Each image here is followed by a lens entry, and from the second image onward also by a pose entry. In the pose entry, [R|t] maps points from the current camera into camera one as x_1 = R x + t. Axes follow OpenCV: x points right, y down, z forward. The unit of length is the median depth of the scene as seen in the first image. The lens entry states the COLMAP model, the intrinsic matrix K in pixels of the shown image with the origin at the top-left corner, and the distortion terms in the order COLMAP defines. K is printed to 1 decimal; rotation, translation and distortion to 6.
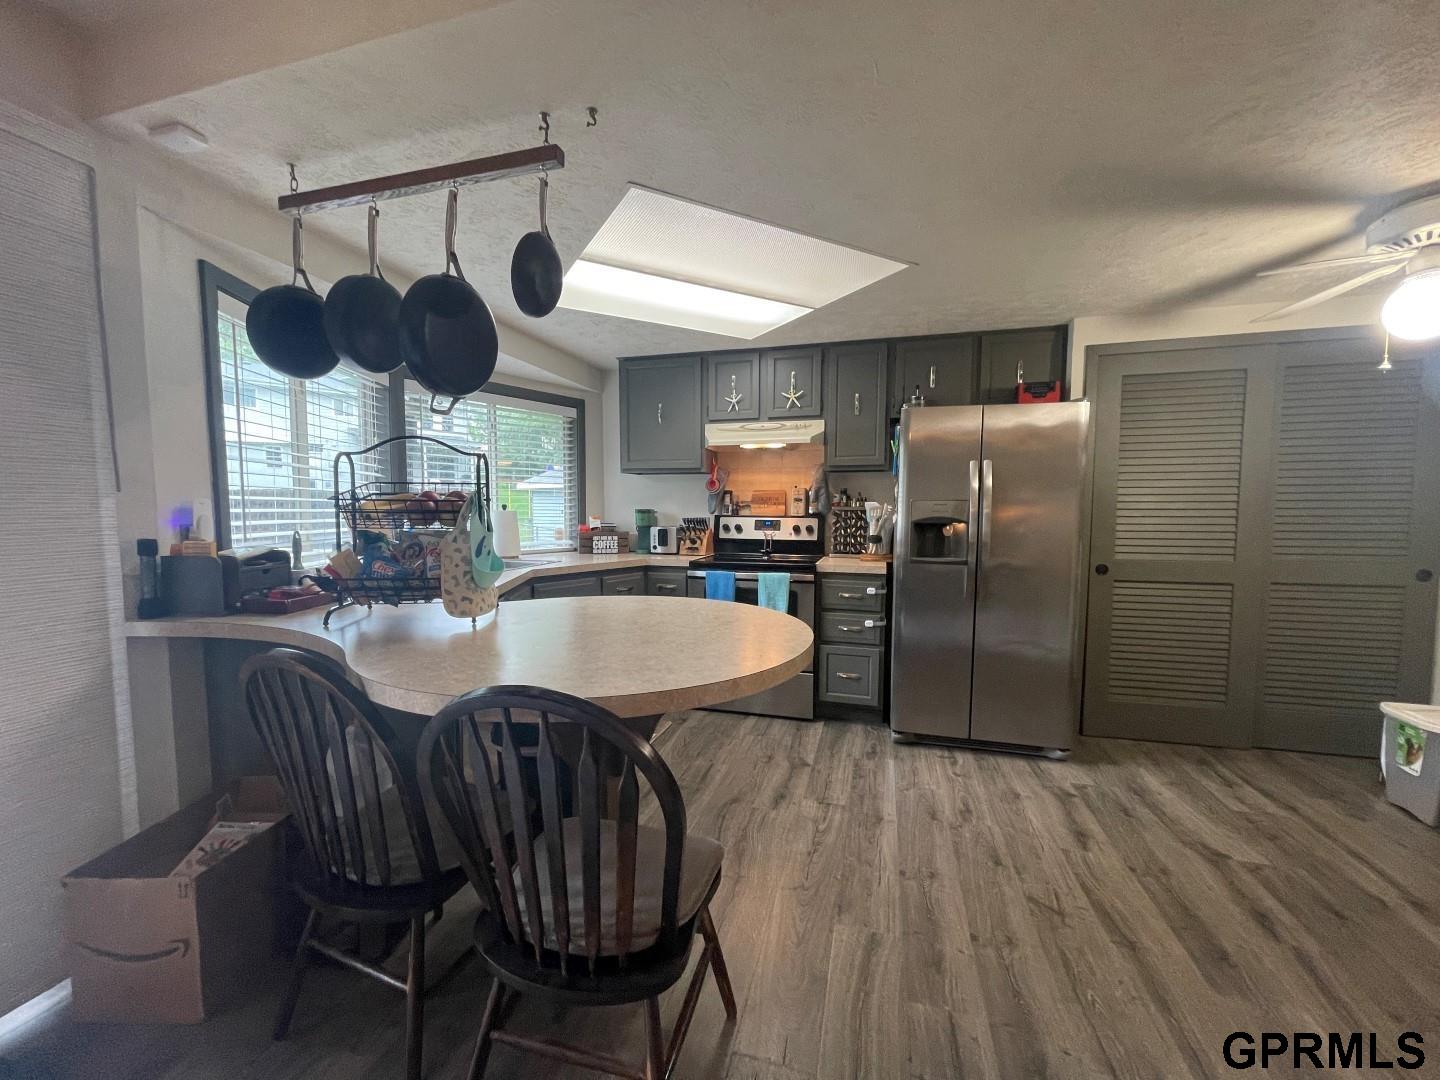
lens RADIAL K [[579.6, 0, 709.4], [0, 579.6, 547.1], [0, 0, 1]] dist [-0.000506, 0.001732]
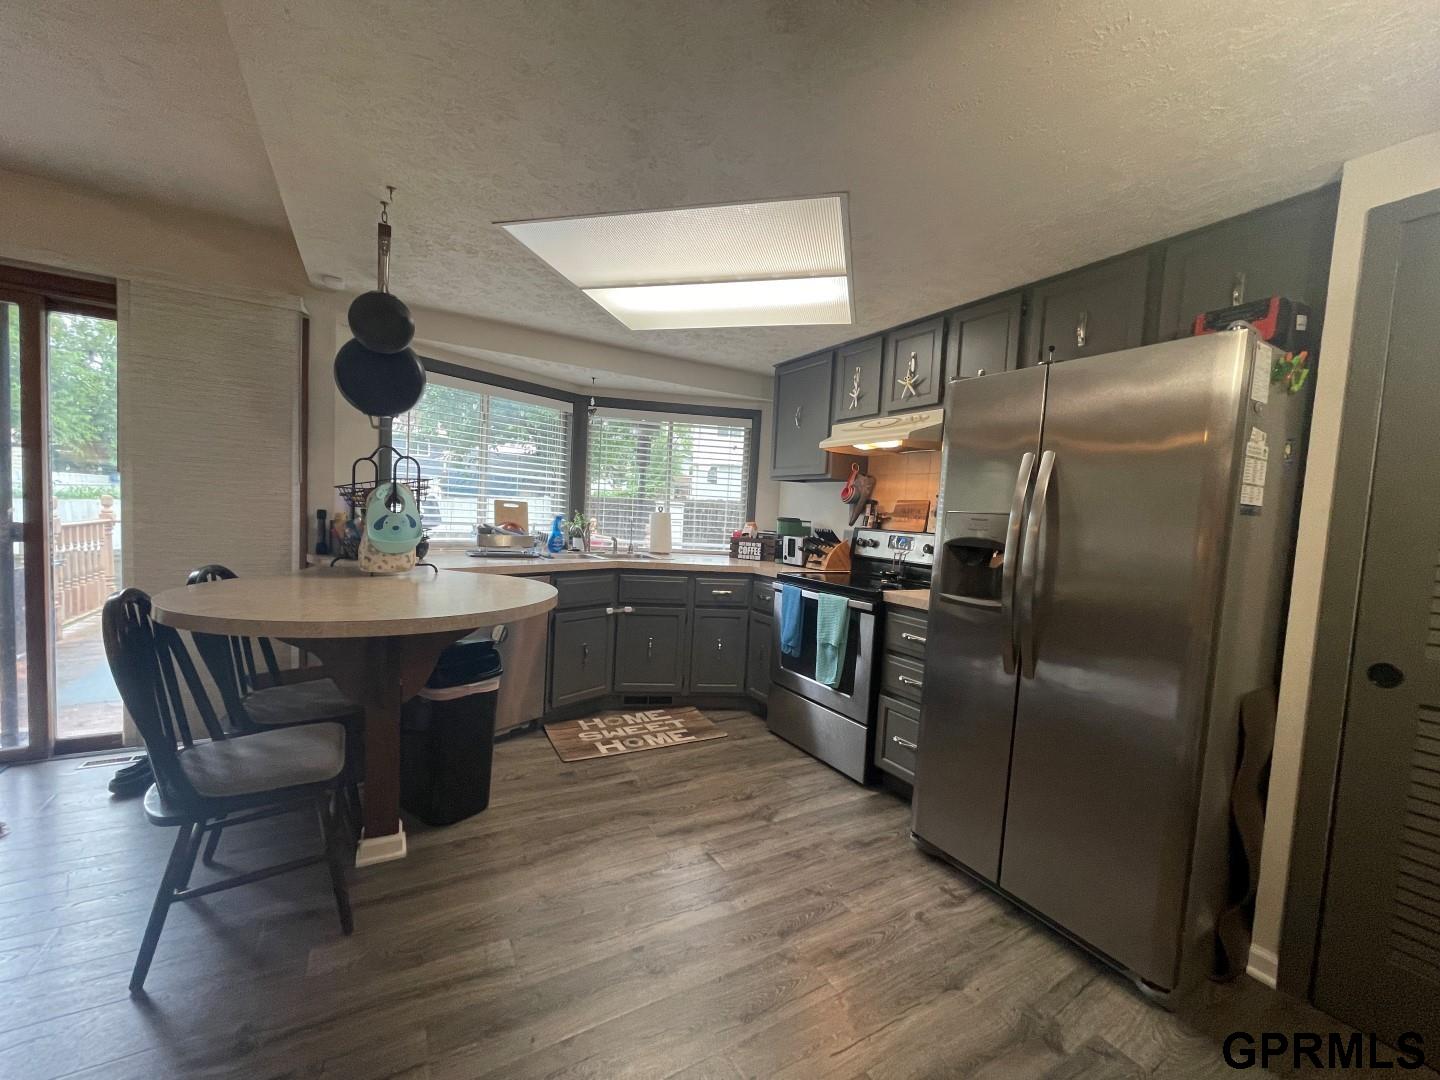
lens RADIAL K [[579.6, 0, 713.4], [0, 579.6, 546.5], [0, 0, 1]] dist [-0.000506, 0.001732]
pose [[0.725970, 0.074752, -0.683652, 0.552171], [-0.095668, 0.995387, 0.007248, -0.015098], [0.681040, 0.060142, 0.729772, 0.257767]]
